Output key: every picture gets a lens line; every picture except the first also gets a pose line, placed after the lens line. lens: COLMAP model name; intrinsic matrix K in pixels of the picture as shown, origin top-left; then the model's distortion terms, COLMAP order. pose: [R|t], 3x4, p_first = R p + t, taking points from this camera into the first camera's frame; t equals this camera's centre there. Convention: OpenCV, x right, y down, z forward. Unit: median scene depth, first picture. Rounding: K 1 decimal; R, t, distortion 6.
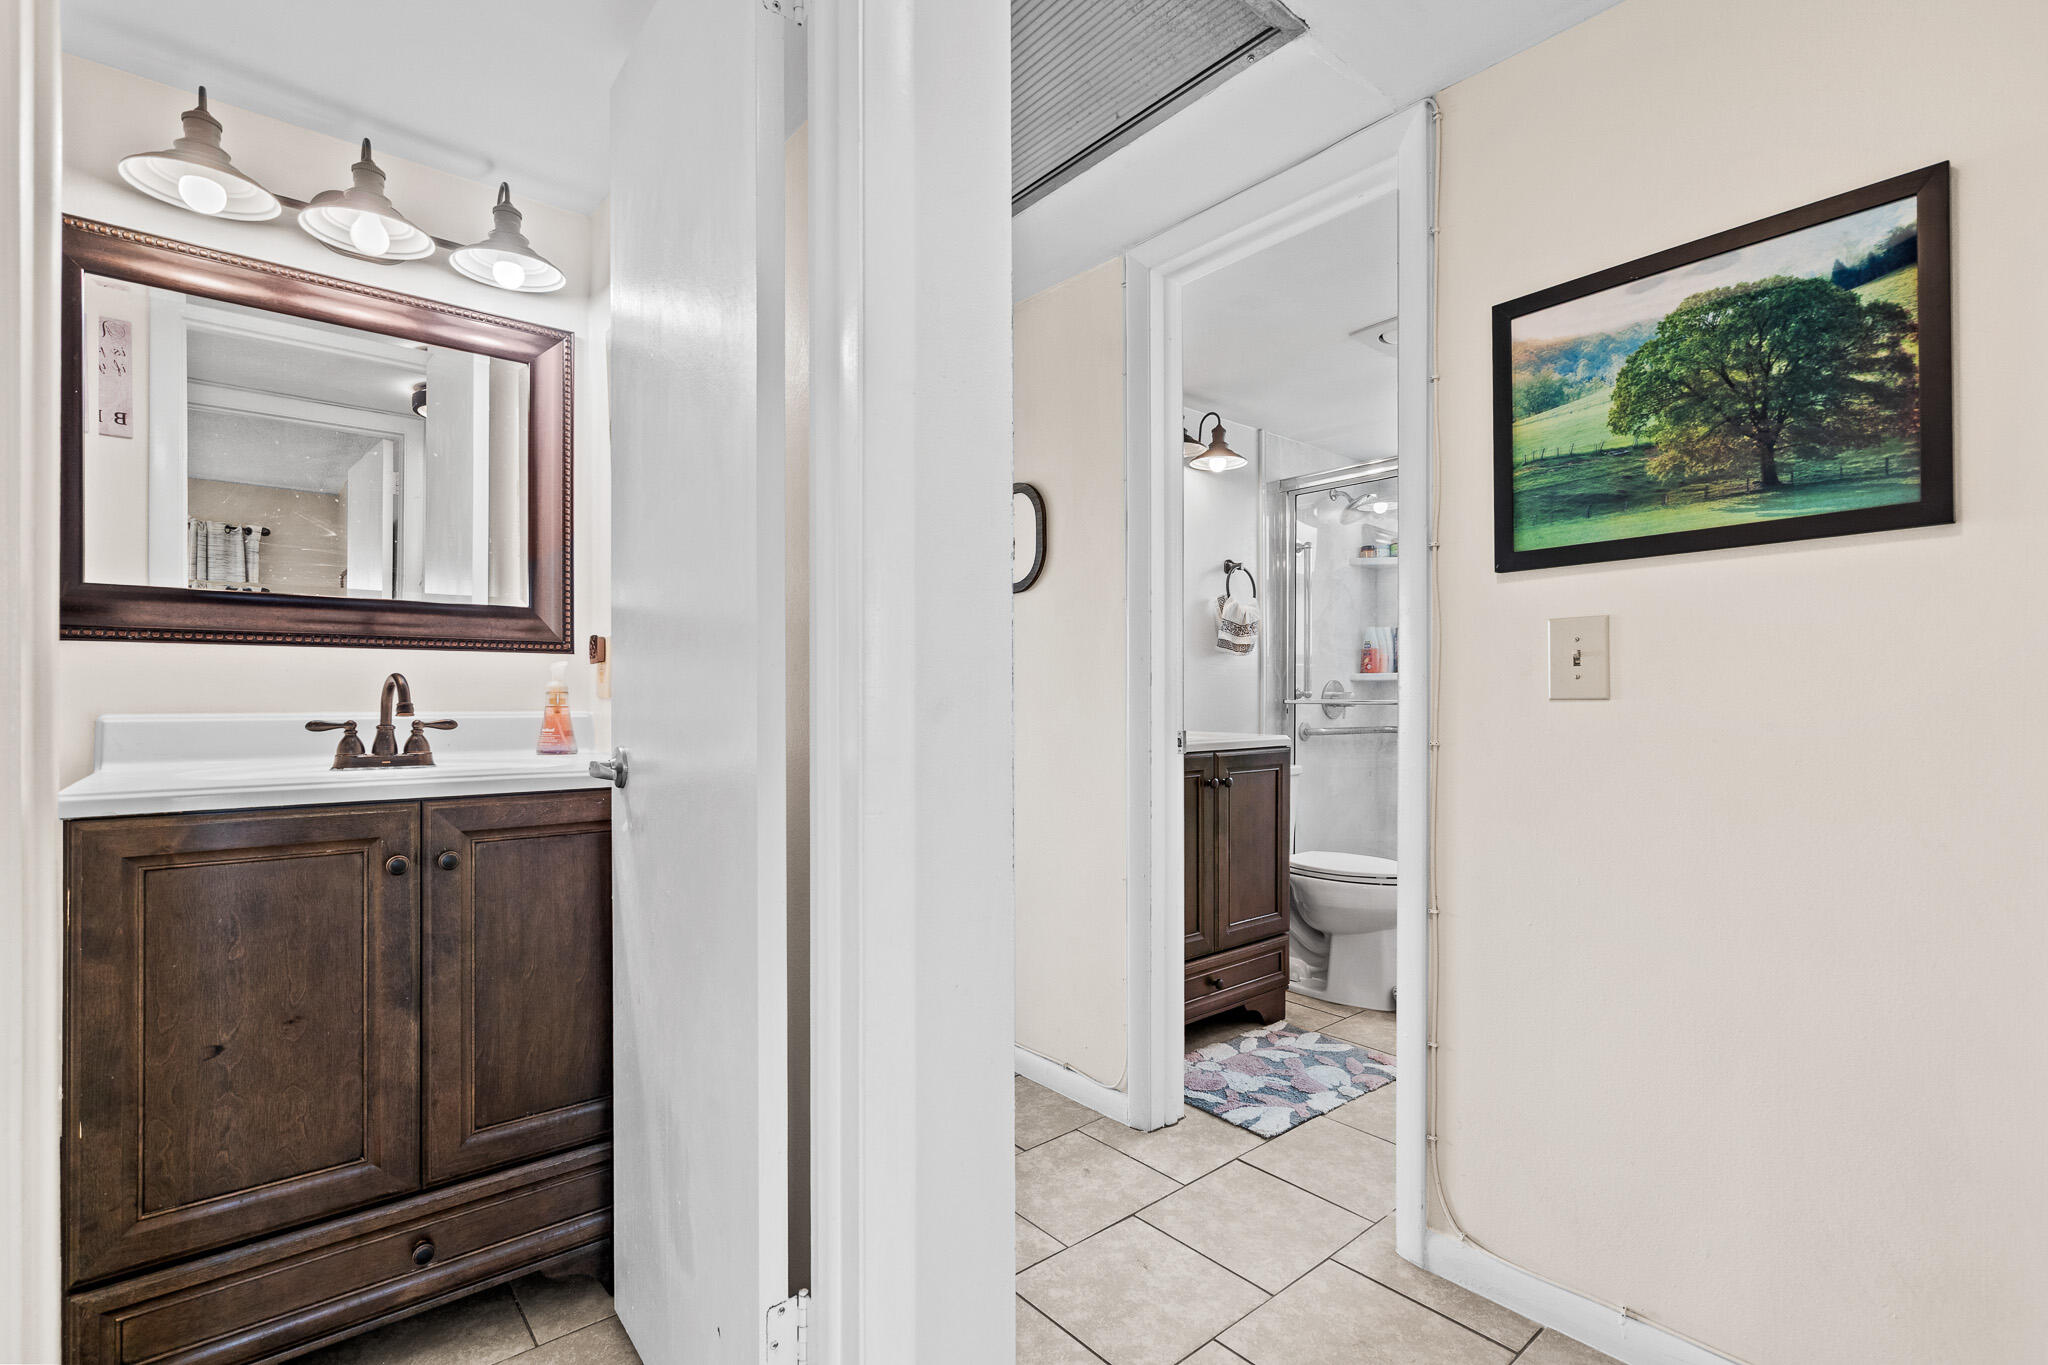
lens RADIAL K [[939.0, 0, 1020.6], [0, 939.0, 697.0], [0, 0, 1]] dist [-0.001144, 0.000317]
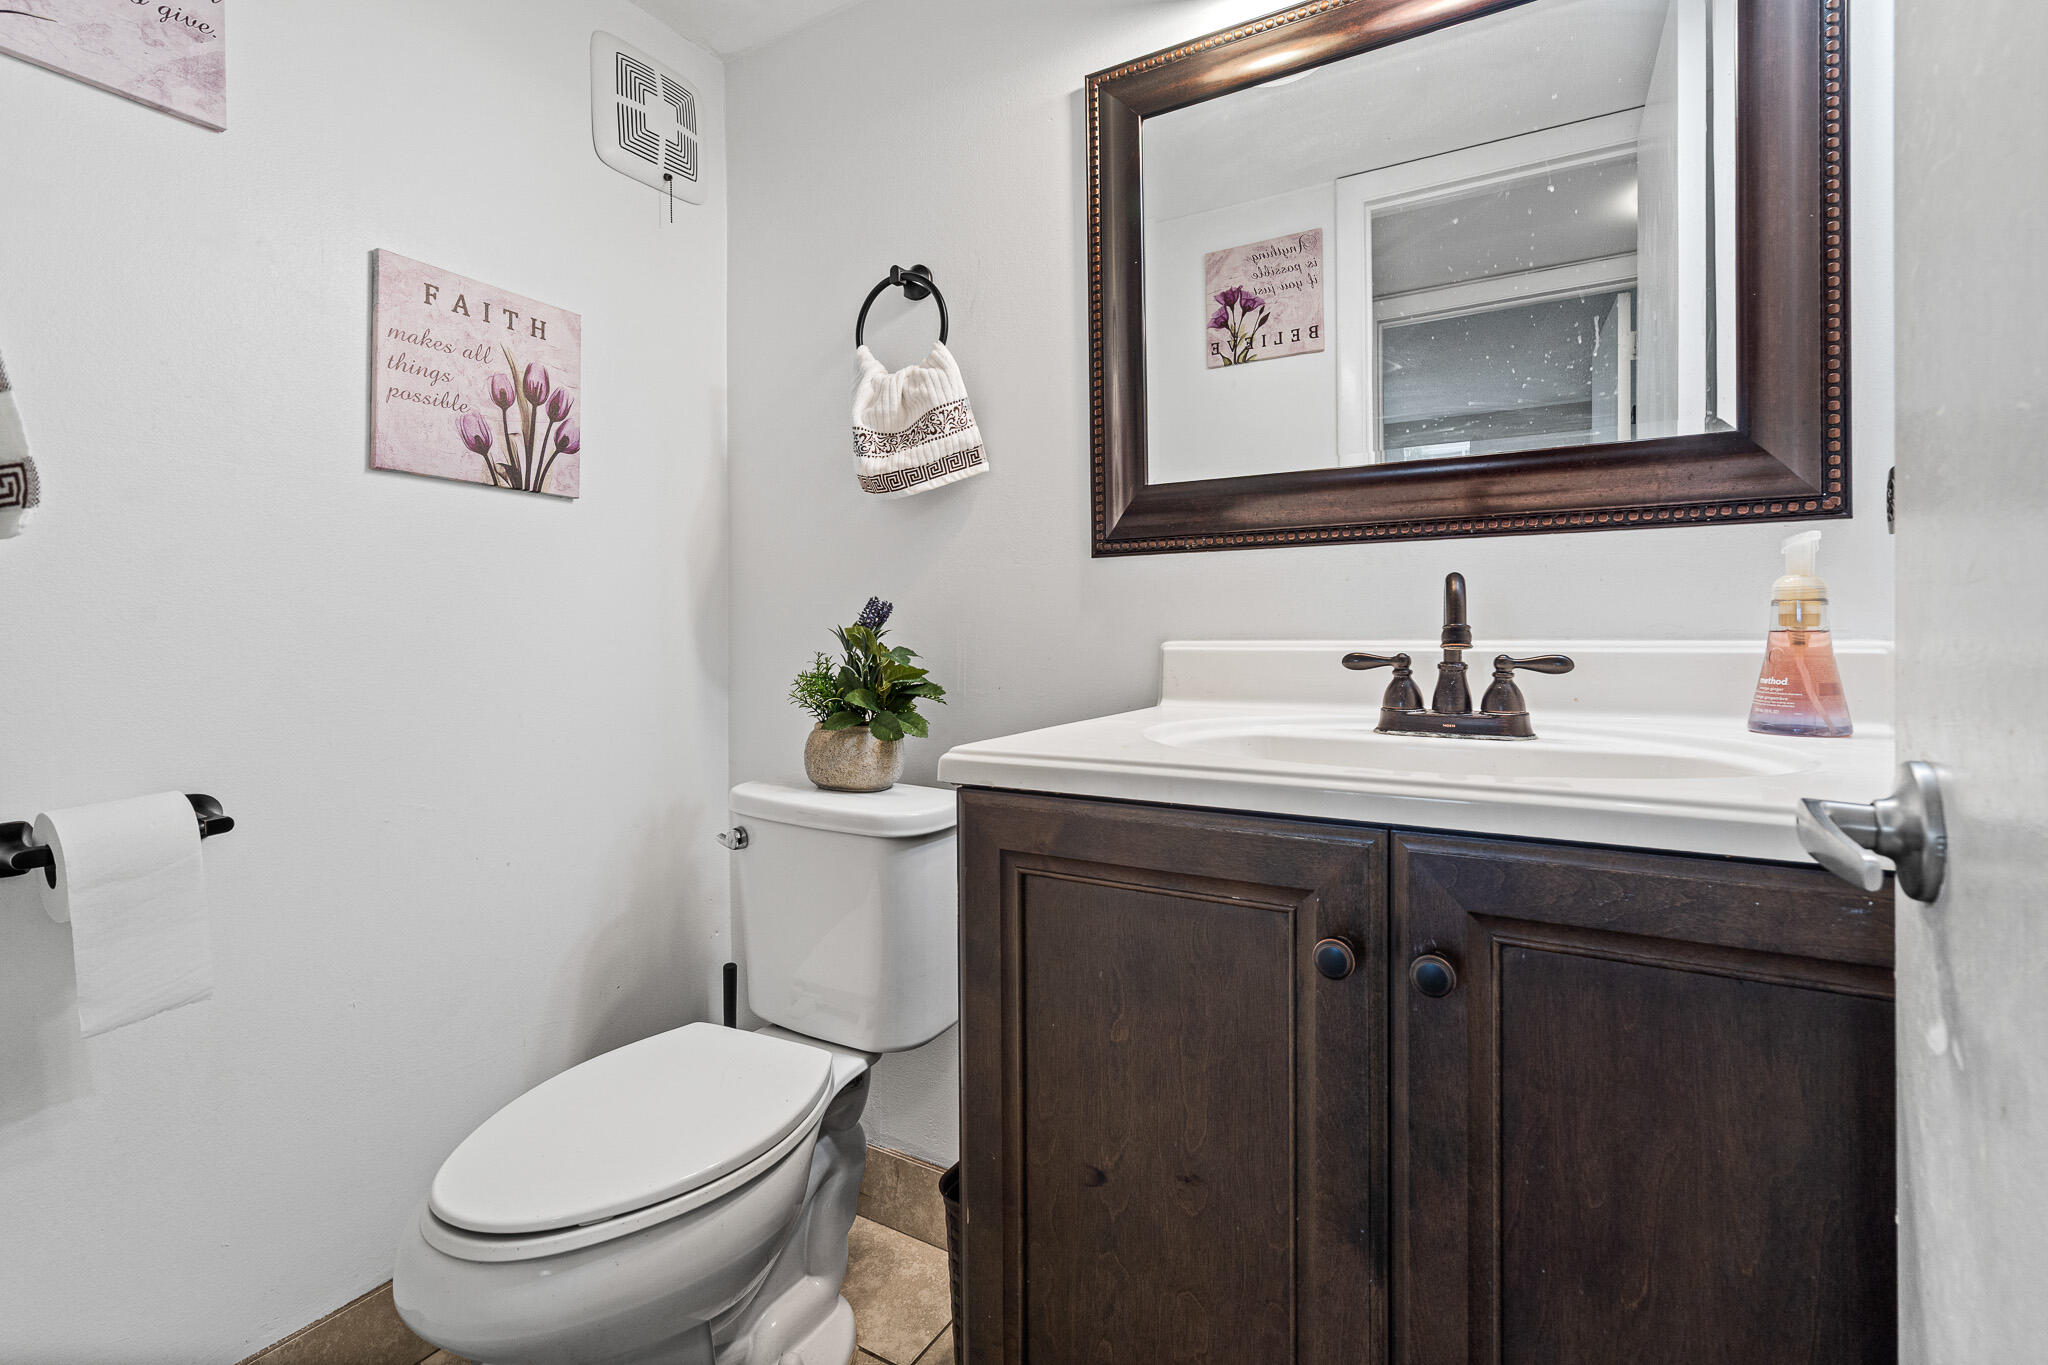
lens RADIAL K [[937.5, 0, 1022.9], [0, 937.5, 643.5], [0, 0, 1]] dist [-0.002673, 0.000403]
pose [[0.332527, 0.009777, -0.943043, -0.215394], [0.009637, 0.999859, 0.013764, 0.007448], [0.943045, -0.013664, 0.332386, 0.565078]]
